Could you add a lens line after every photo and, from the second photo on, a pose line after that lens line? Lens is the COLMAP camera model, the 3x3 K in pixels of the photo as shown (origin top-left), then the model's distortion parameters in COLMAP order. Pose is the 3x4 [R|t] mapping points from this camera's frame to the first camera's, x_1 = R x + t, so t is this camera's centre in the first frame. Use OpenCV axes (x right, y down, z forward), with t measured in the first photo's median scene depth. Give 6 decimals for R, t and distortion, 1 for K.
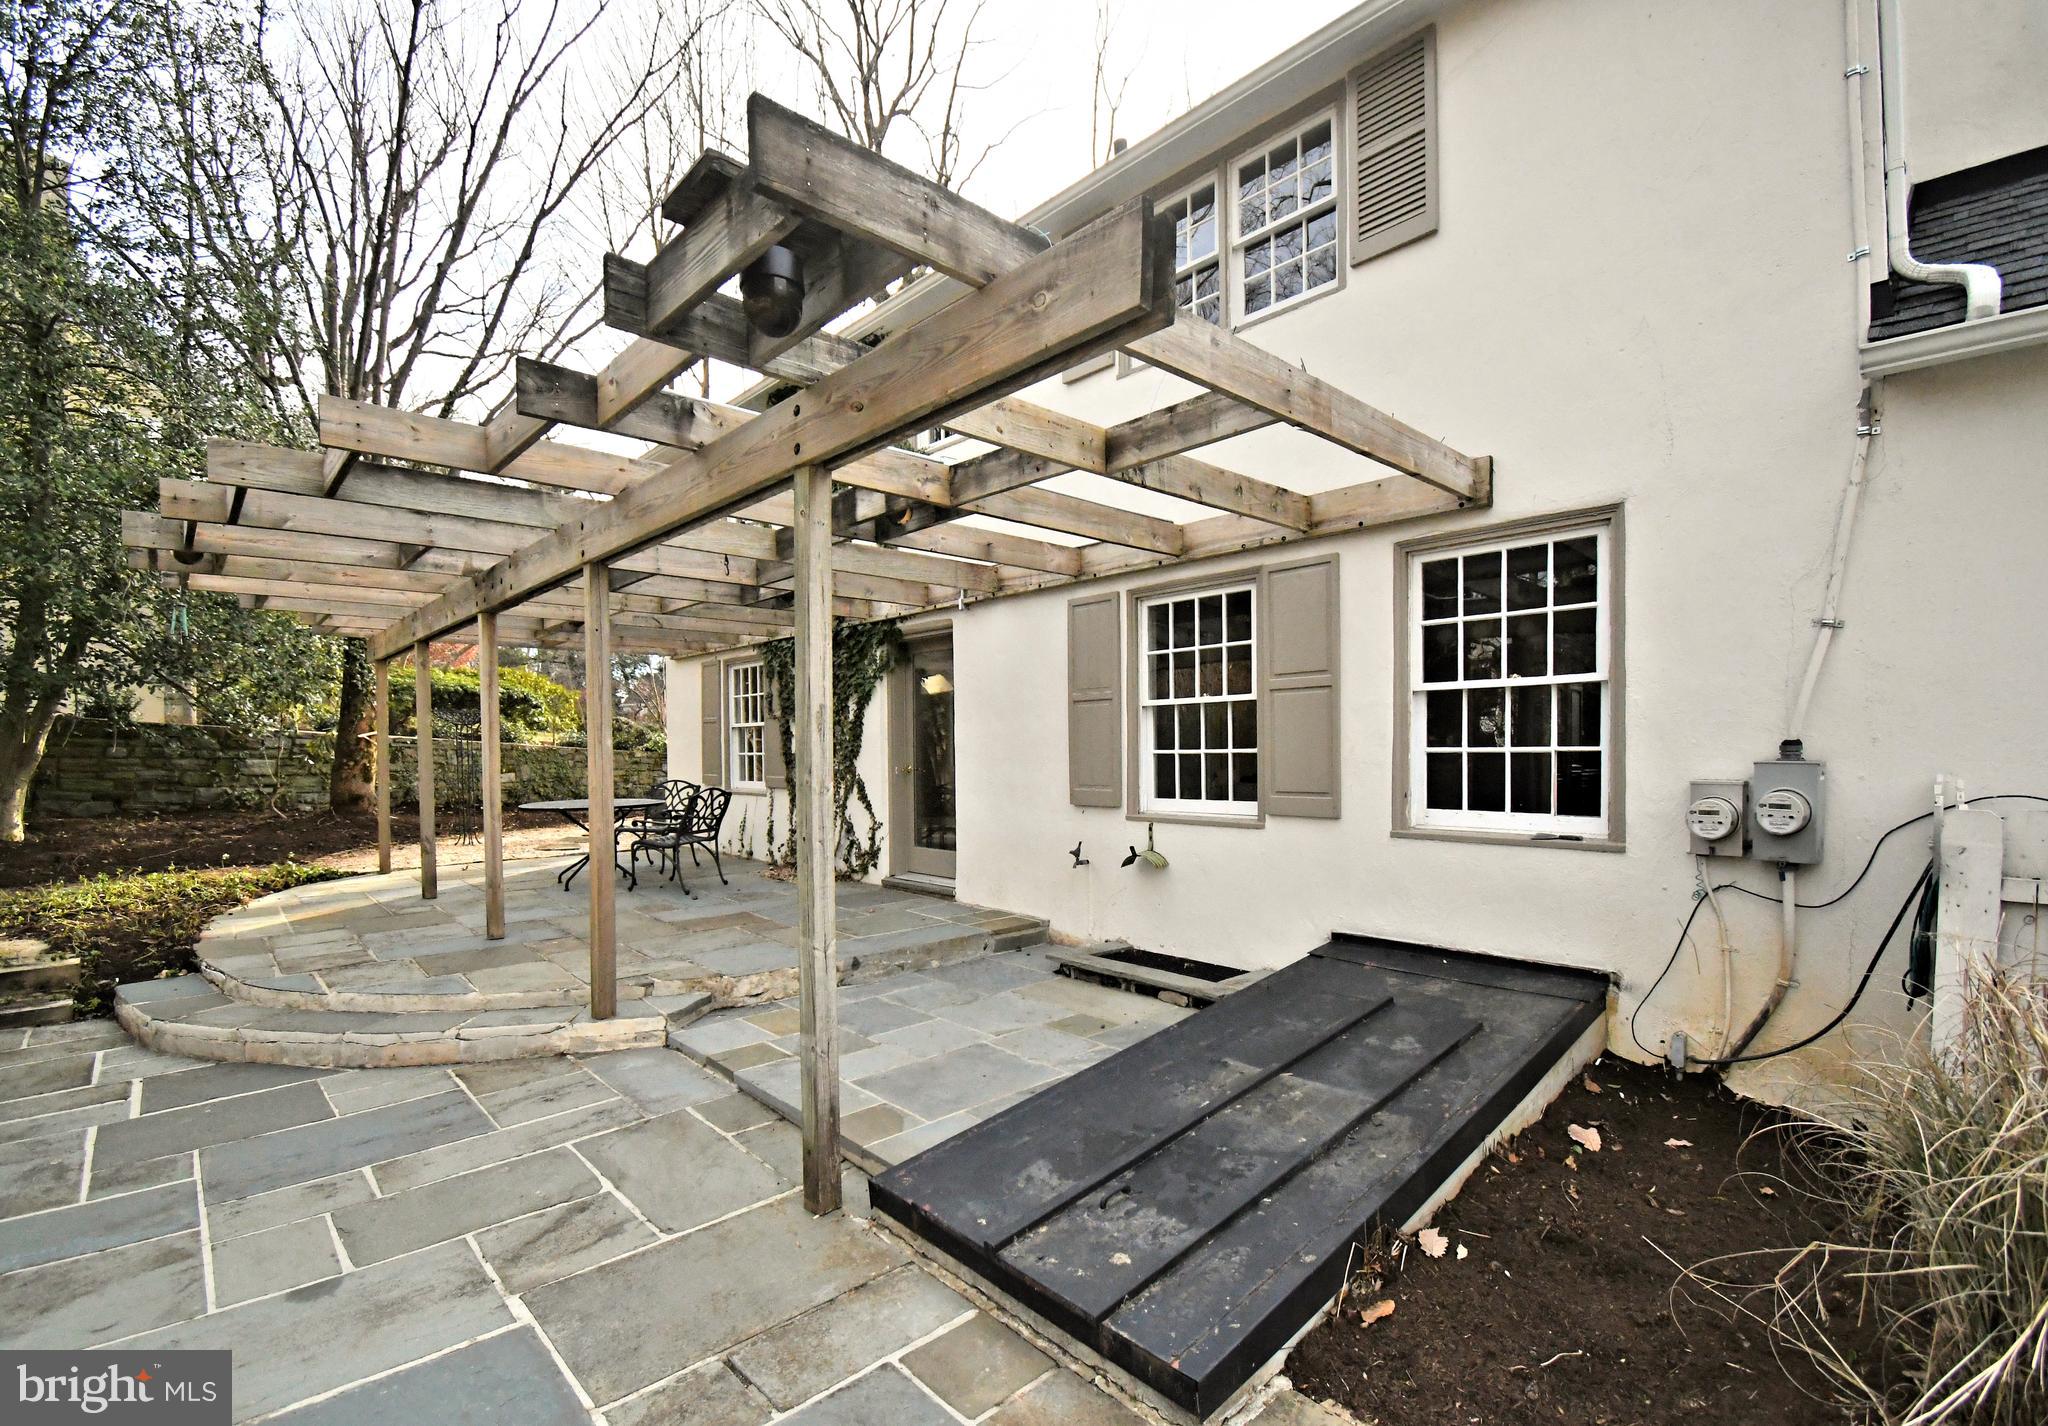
lens RADIAL K [[929.5, 0, 1033.5], [0, 929.5, 824.1], [0, 0, 1]] dist [0.000253, -0.000883]
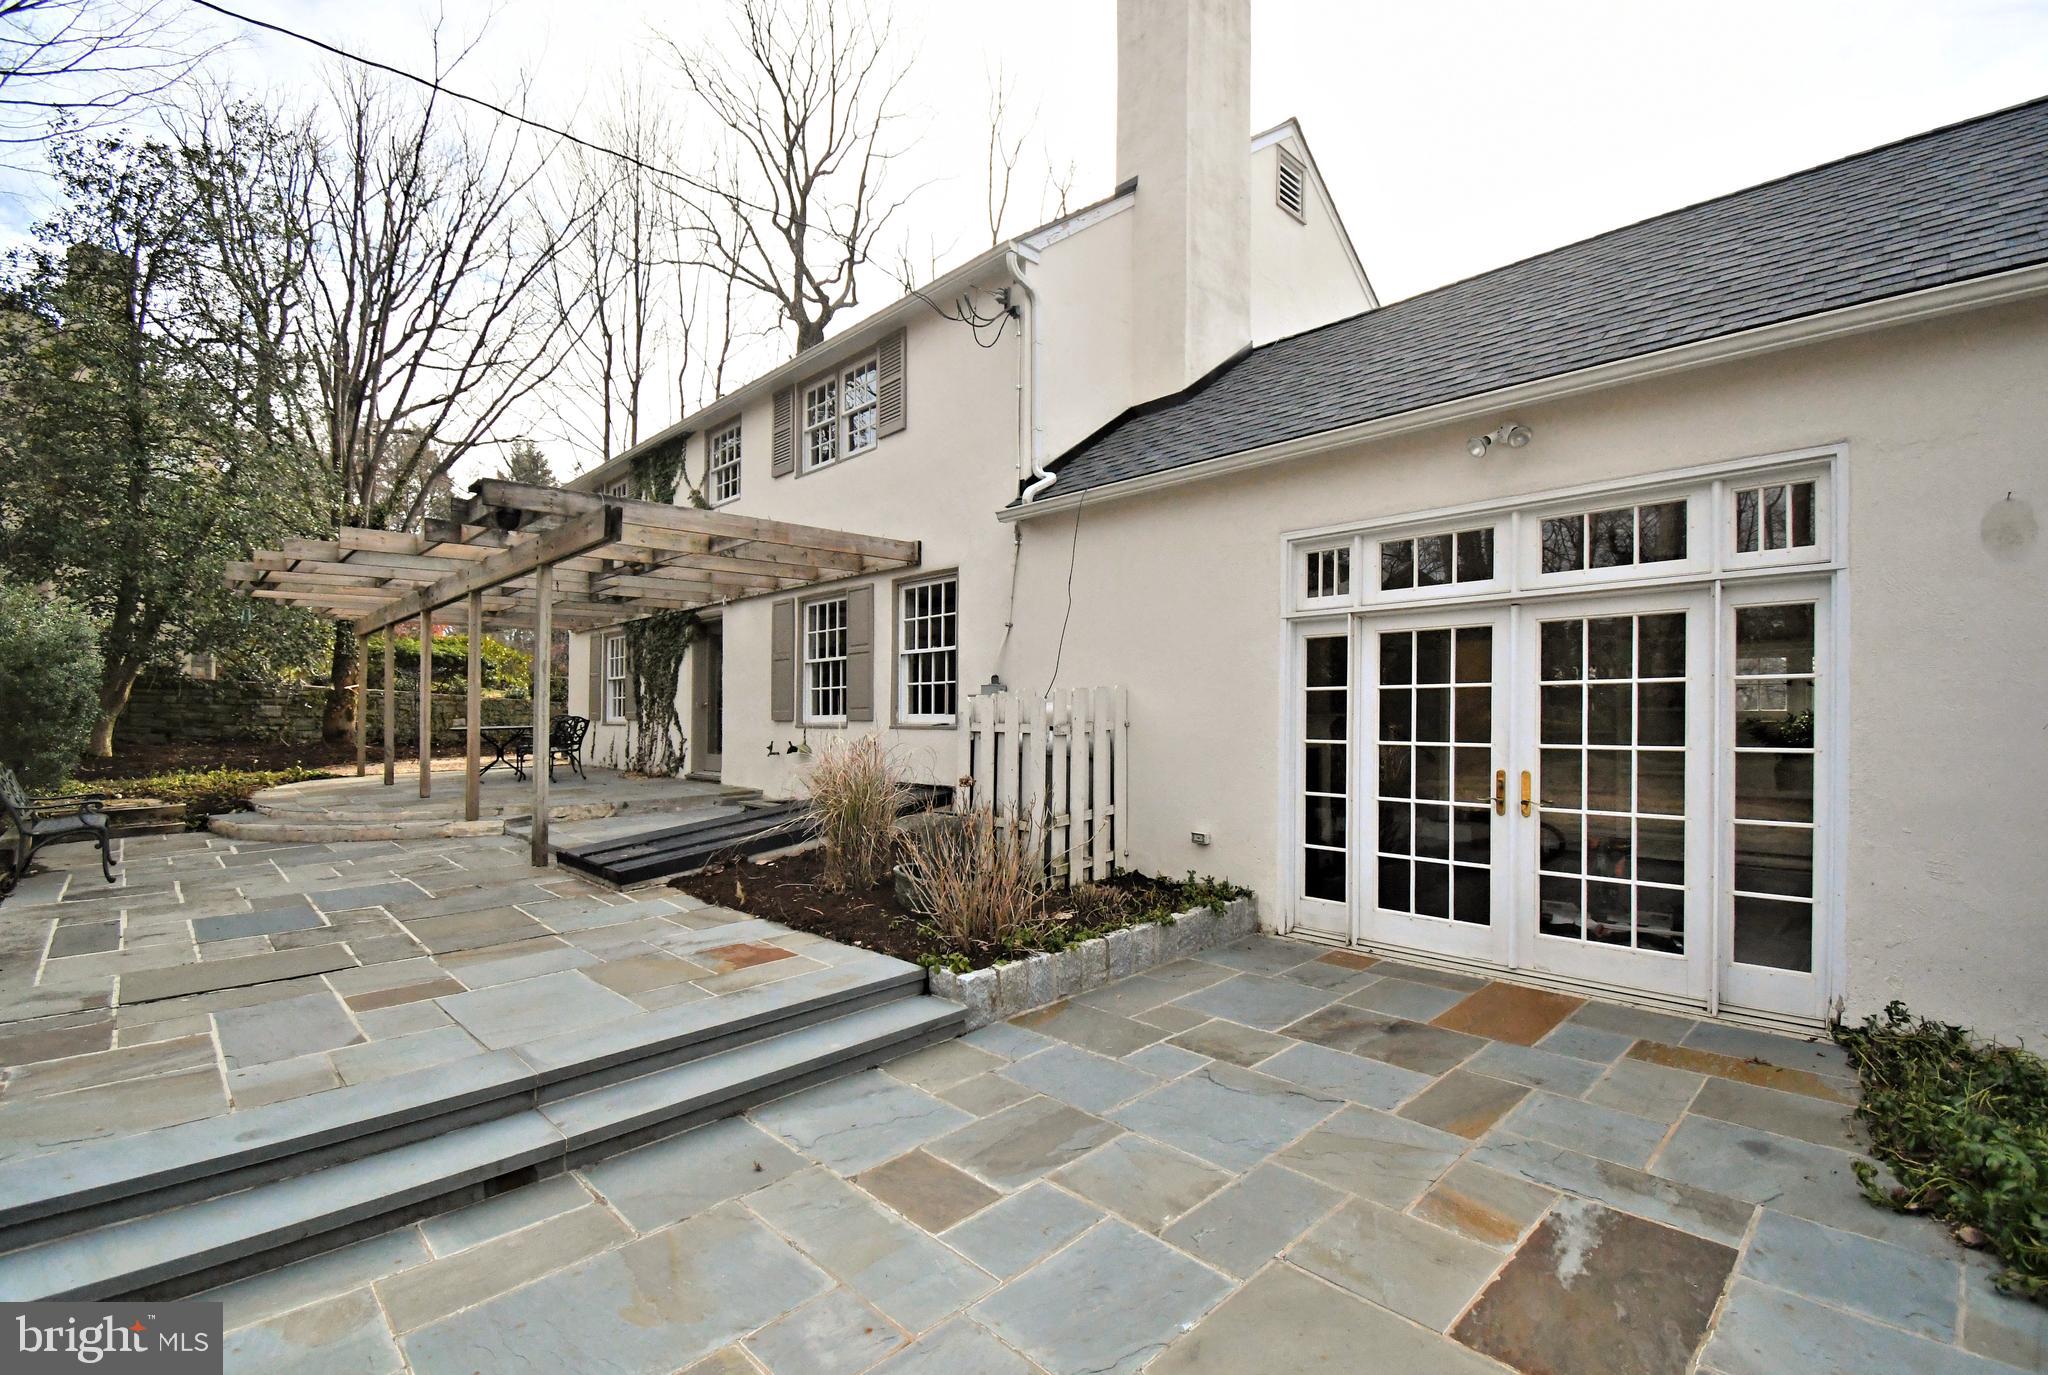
lens RADIAL K [[917.1, 0, 1037.3], [0, 917.1, 730.6], [0, 0, 1]] dist [0.001014, -0.001192]
pose [[0.999670, -0.004488, 0.025285, 0.495192], [0.005971, 0.998247, -0.058887, 0.101258], [-0.024977, 0.059019, 0.997944, -0.706116]]
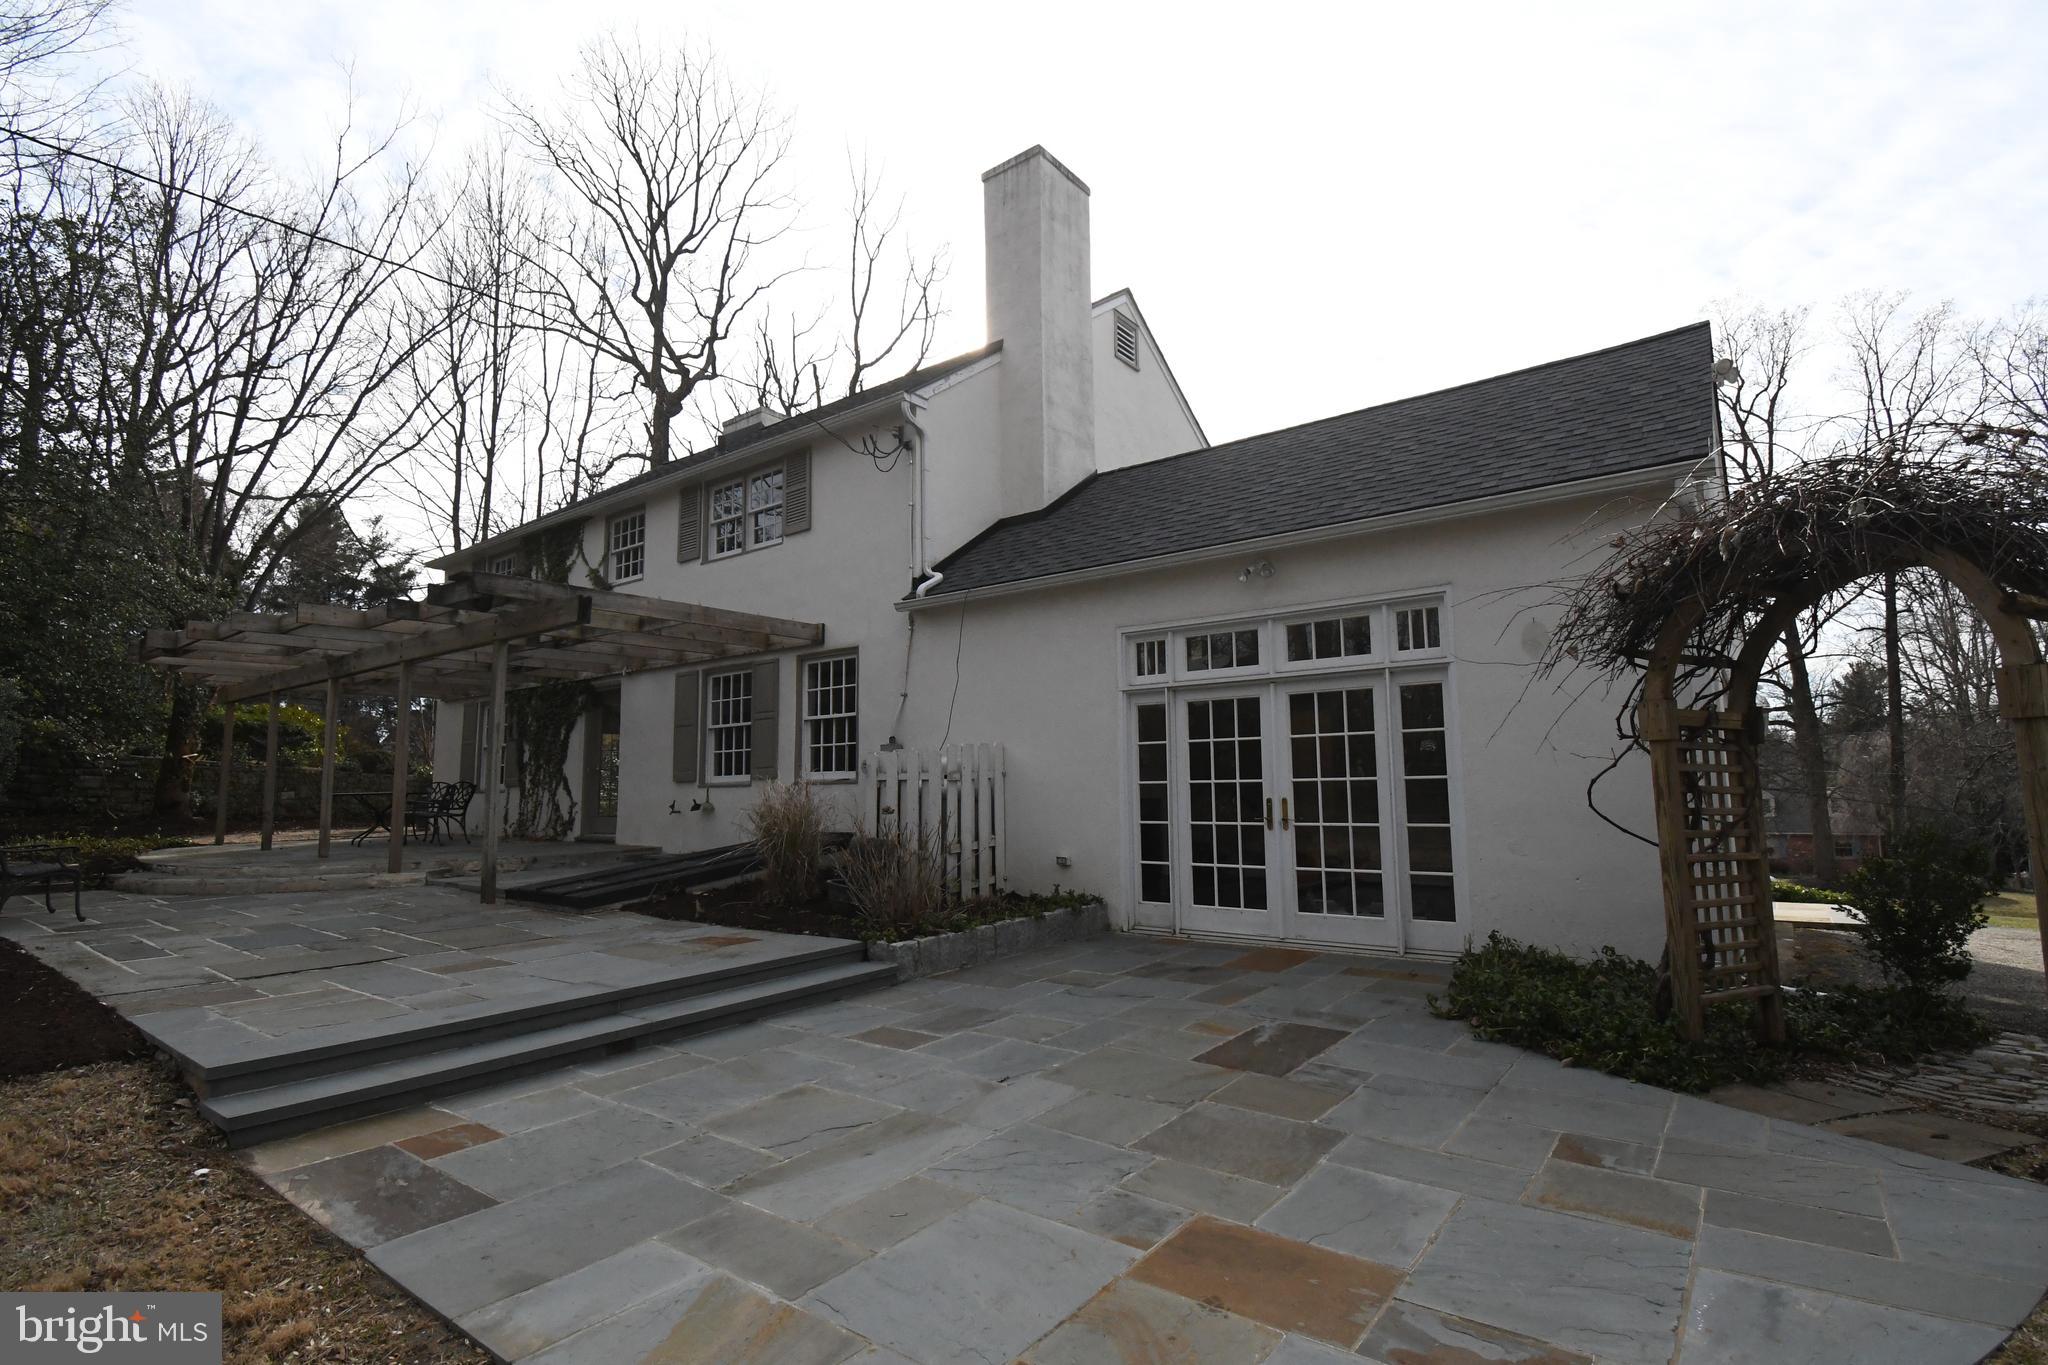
lens RADIAL K [[973.7, 0, 1072.4], [0, 973.7, 707.8], [0, 0, 1]] dist [-0.013606, -0.005005]
pose [[0.977574, 0.002611, 0.210575, 0.419936], [0.032078, 0.986409, -0.161147, 0.175299], [-0.208133, 0.164288, 0.964204, -1.083456]]
